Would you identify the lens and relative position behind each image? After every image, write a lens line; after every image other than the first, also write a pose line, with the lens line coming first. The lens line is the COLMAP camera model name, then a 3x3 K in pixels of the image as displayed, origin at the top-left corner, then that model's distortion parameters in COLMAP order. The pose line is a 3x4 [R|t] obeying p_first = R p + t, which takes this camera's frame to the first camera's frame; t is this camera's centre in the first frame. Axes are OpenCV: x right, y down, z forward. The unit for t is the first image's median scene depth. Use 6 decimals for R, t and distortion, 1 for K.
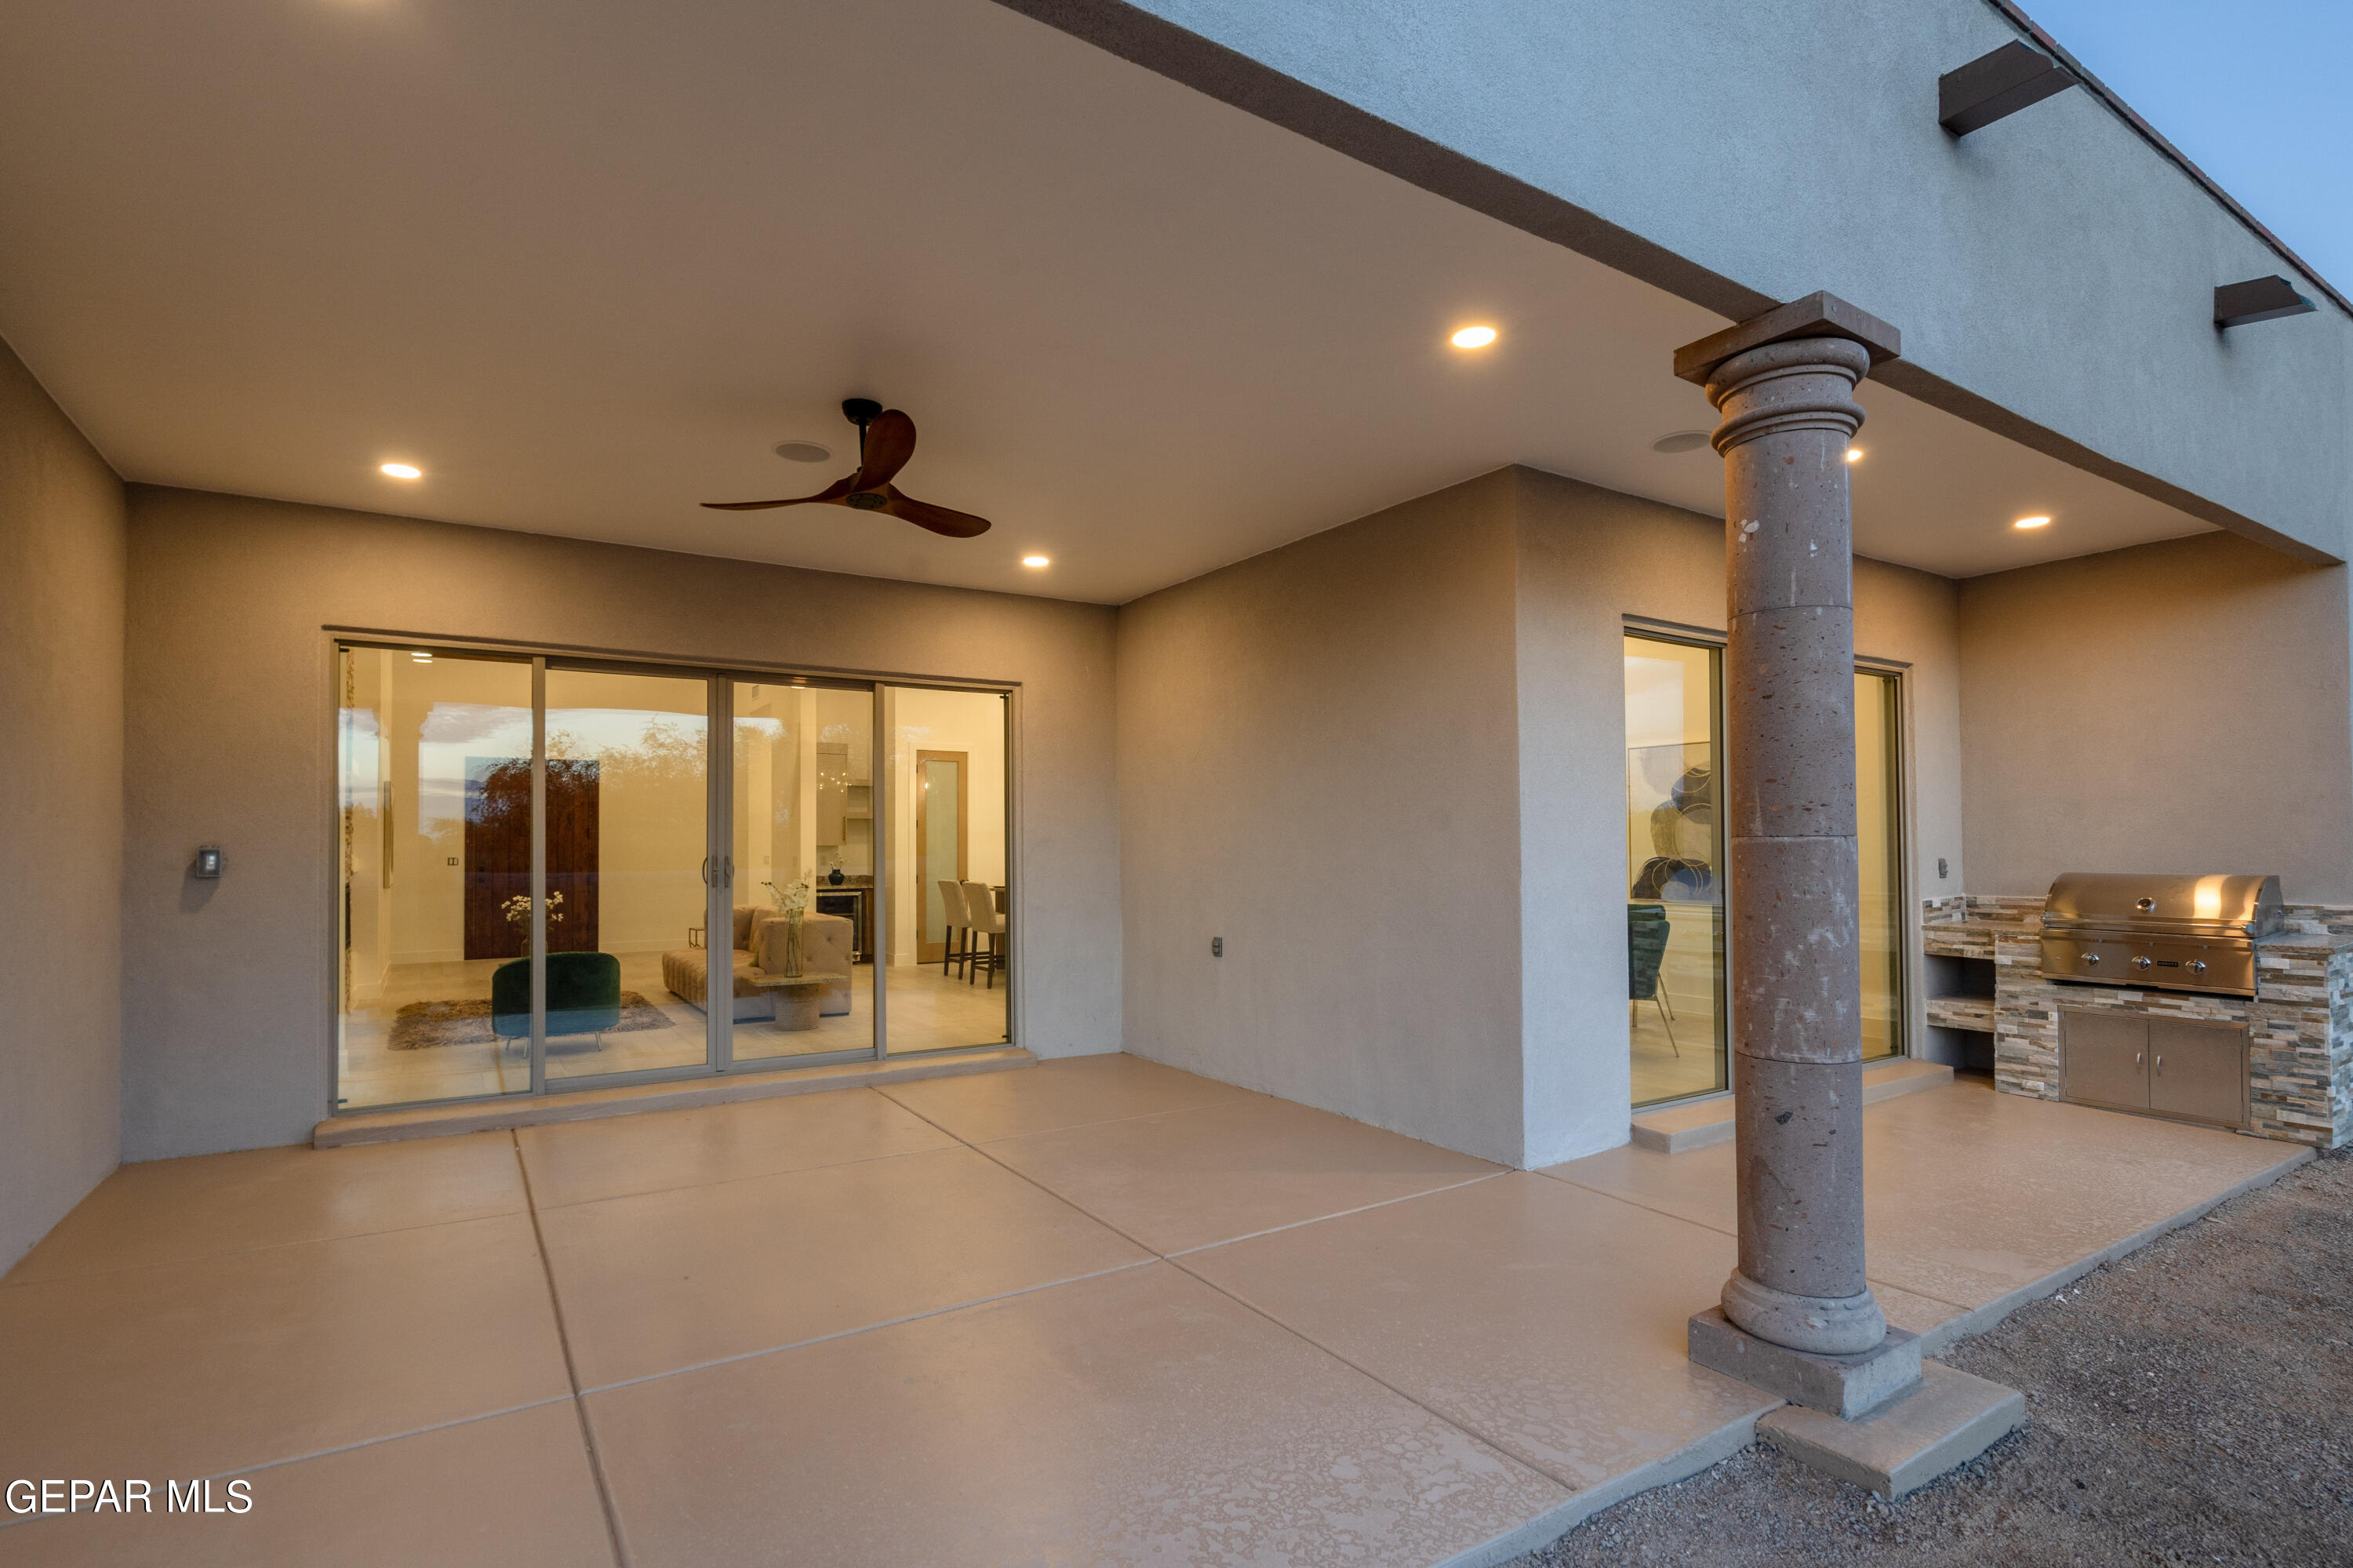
lens RADIAL K [[1069.1, 0, 1043.2], [0, 1069.1, 826.9], [0, 0, 1]] dist [0.003172, 0.000737]
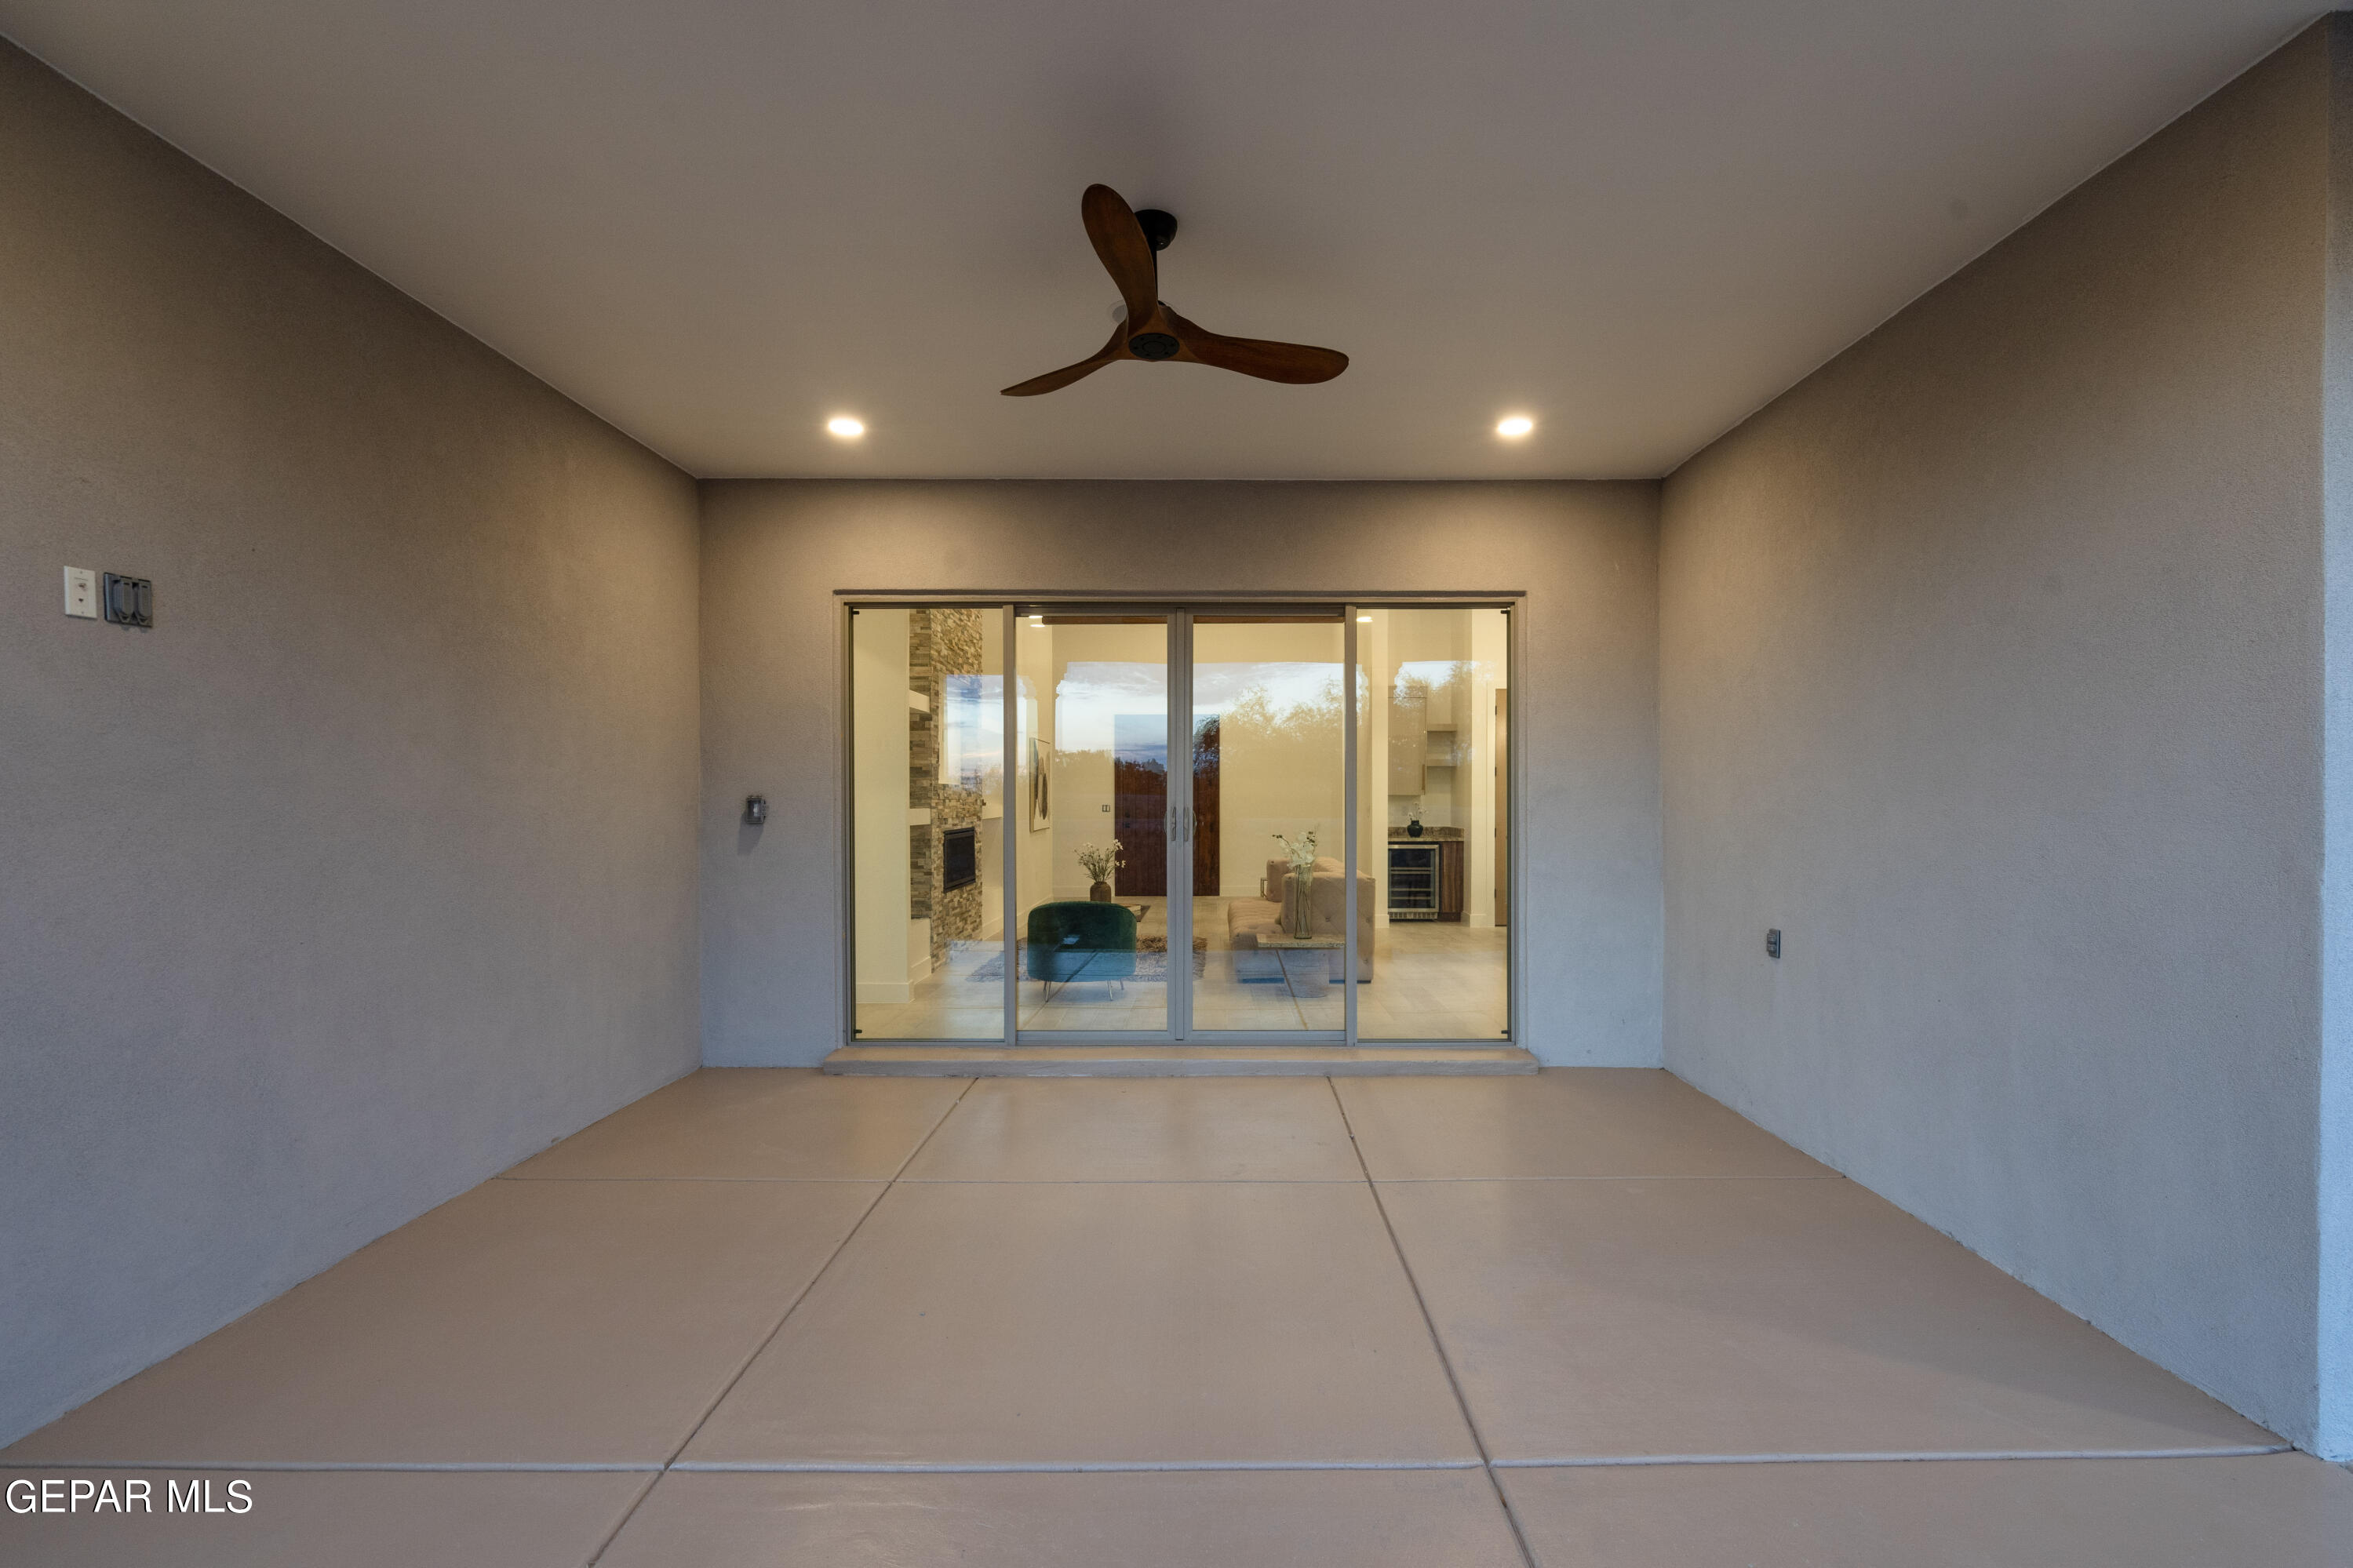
lens RADIAL K [[1068.9, 0, 1171.6], [0, 1068.9, 807.0], [0, 0, 1]] dist [0.003172, 0.000737]
pose [[0.894193, 0.006858, -0.447628, 0.107622], [0.006137, 0.999601, 0.027573, 0.001529], [0.447639, -0.027402, 0.893795, 0.178609]]
